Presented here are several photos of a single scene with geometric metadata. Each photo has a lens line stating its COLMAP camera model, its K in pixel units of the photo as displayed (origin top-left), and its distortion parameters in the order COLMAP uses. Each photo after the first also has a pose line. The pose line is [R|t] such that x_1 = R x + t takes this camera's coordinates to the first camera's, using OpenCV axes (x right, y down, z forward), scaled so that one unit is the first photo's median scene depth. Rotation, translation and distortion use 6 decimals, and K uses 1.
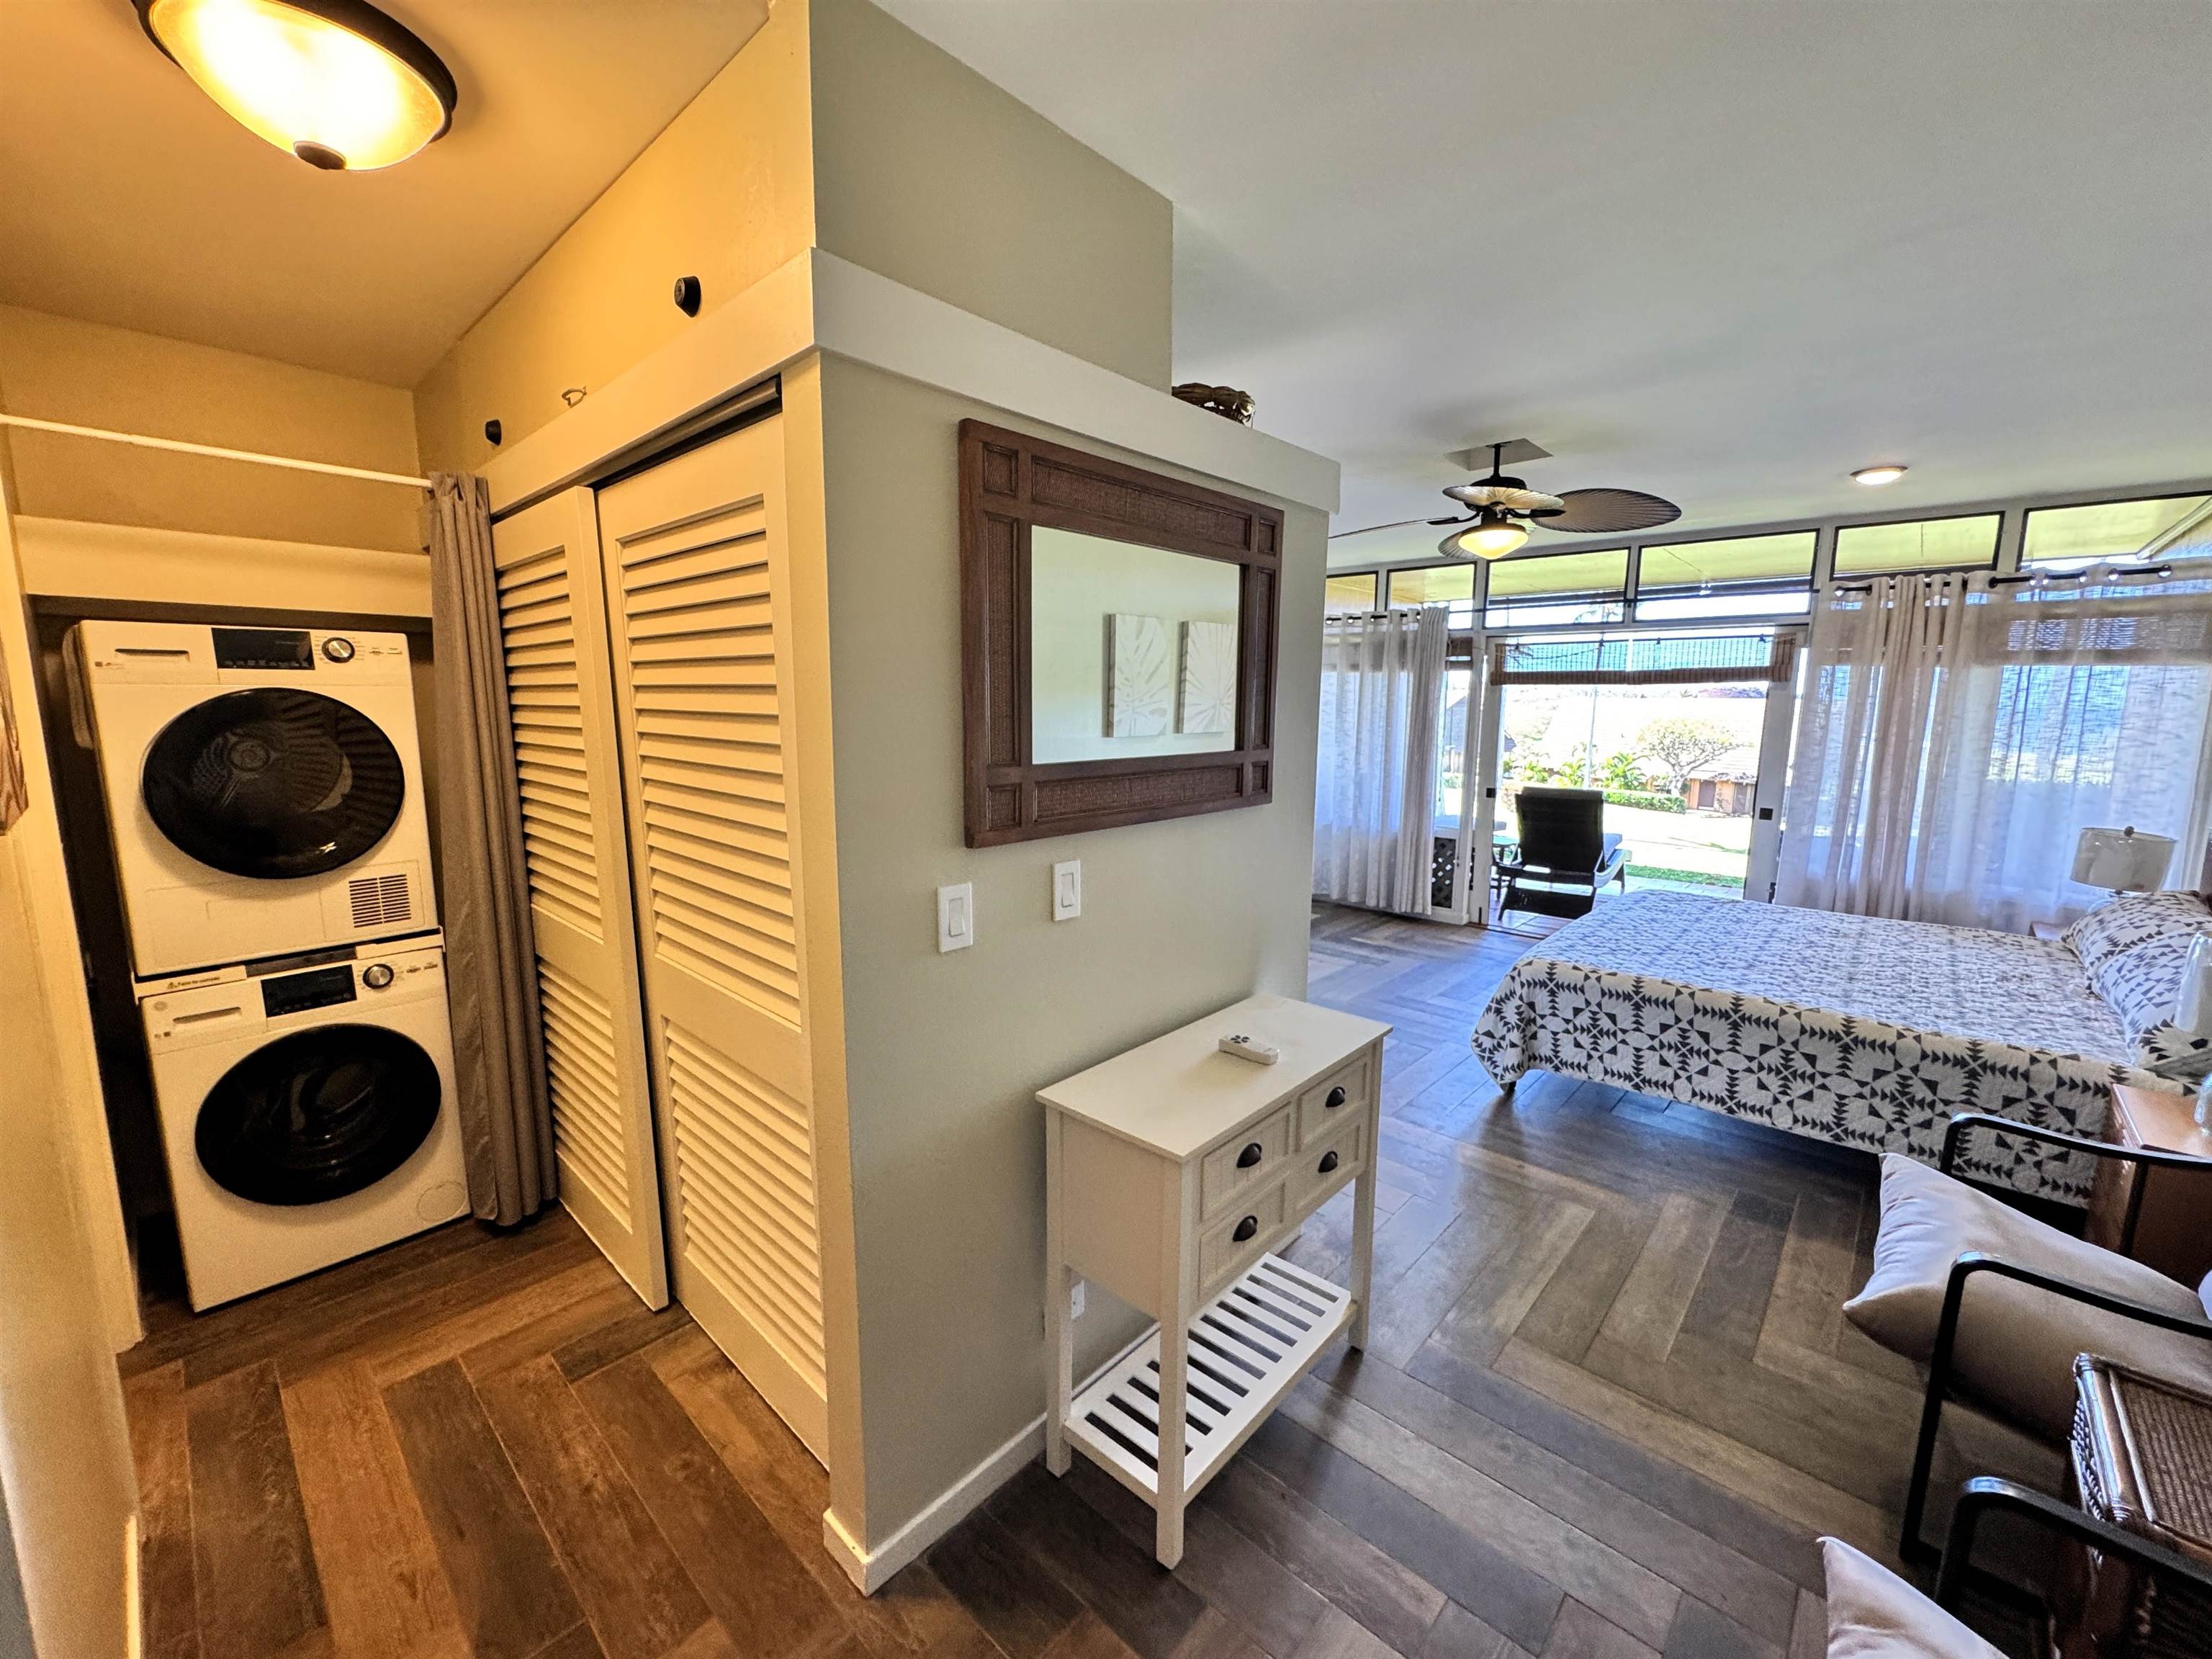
lens RADIAL K [[885.5, 0, 1105.5], [0, 885.5, 831.0], [0, 0, 1]] dist [-0.004342, 0.000661]
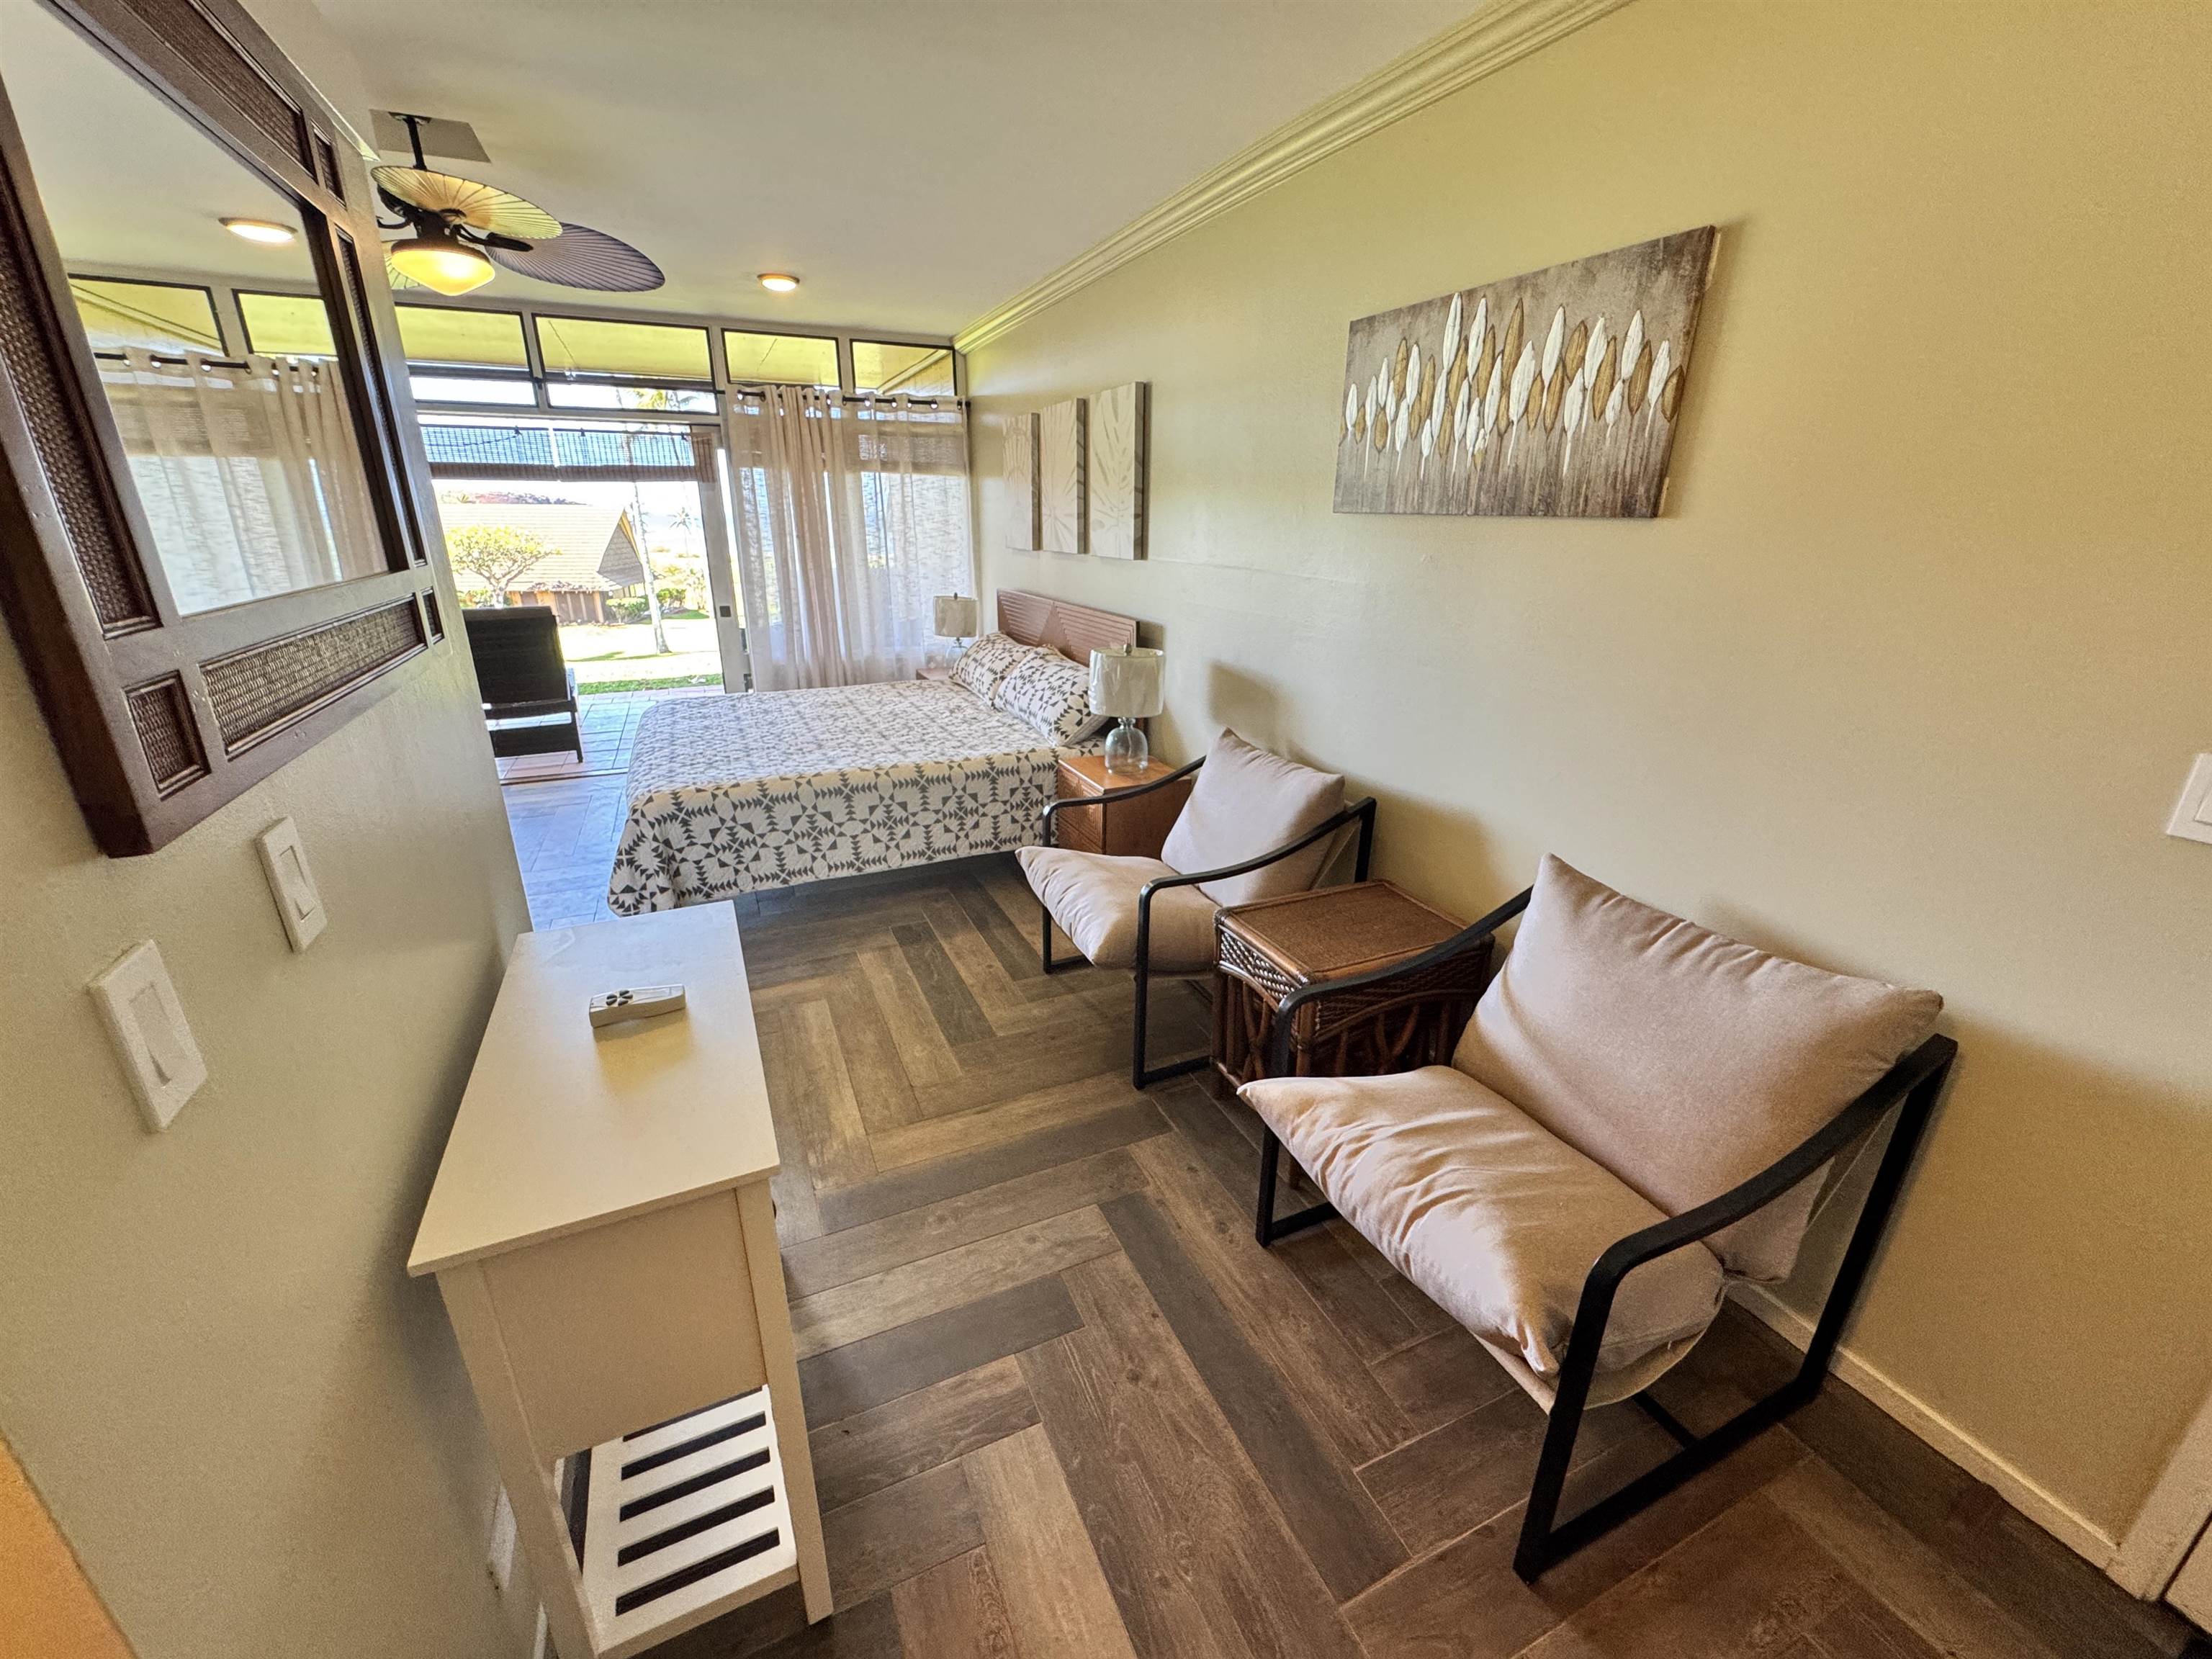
lens RADIAL K [[885.5, 0, 1105.7], [0, 885.5, 827.5], [0, 0, 1]] dist [-0.004342, 0.000661]
pose [[0.385890, -0.312788, 0.867901, -0.191338], [0.132618, 0.949806, 0.283340, -0.026894], [-0.912963, 0.005761, 0.408002, 0.275348]]
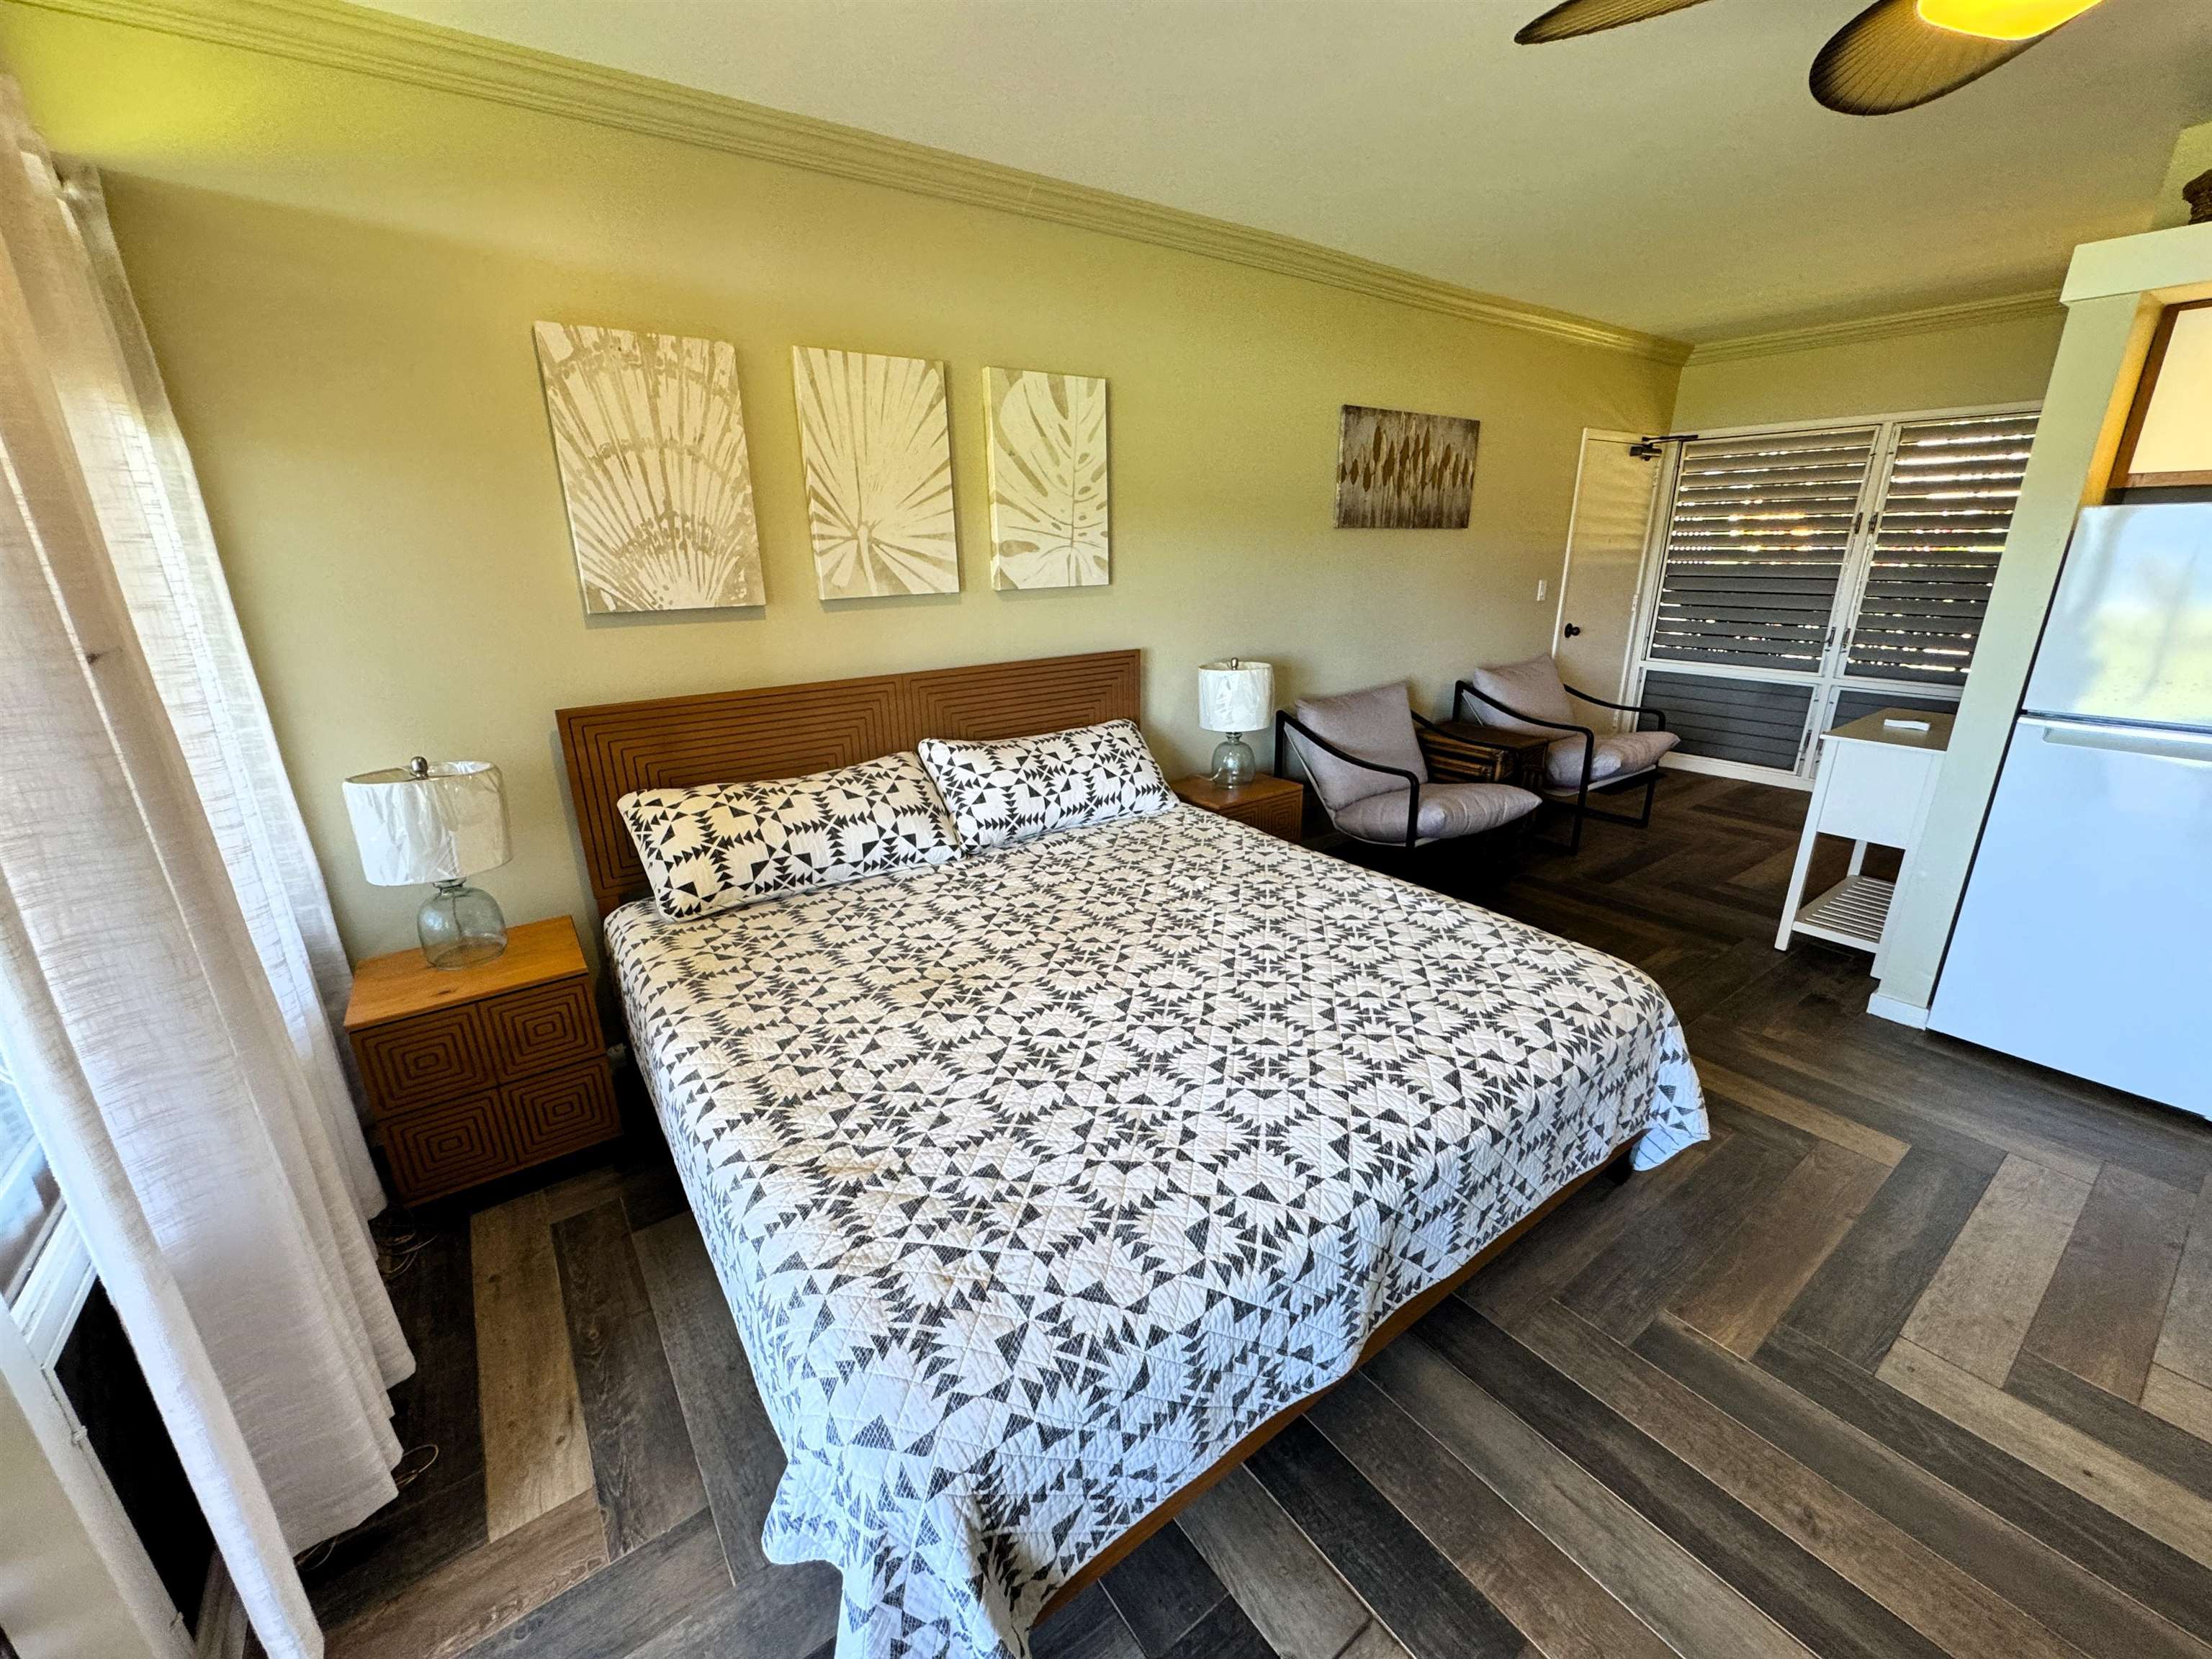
lens RADIAL K [[885.5, 0, 1103.7], [0, 885.5, 828.9], [0, 0, 1]] dist [-0.004342, 0.000661]
pose [[-0.980938, -0.053205, 0.186897, 0.995099], [0.036723, 0.893701, 0.447157, -0.283565], [-0.190821, 0.445496, -0.874712, 2.112053]]
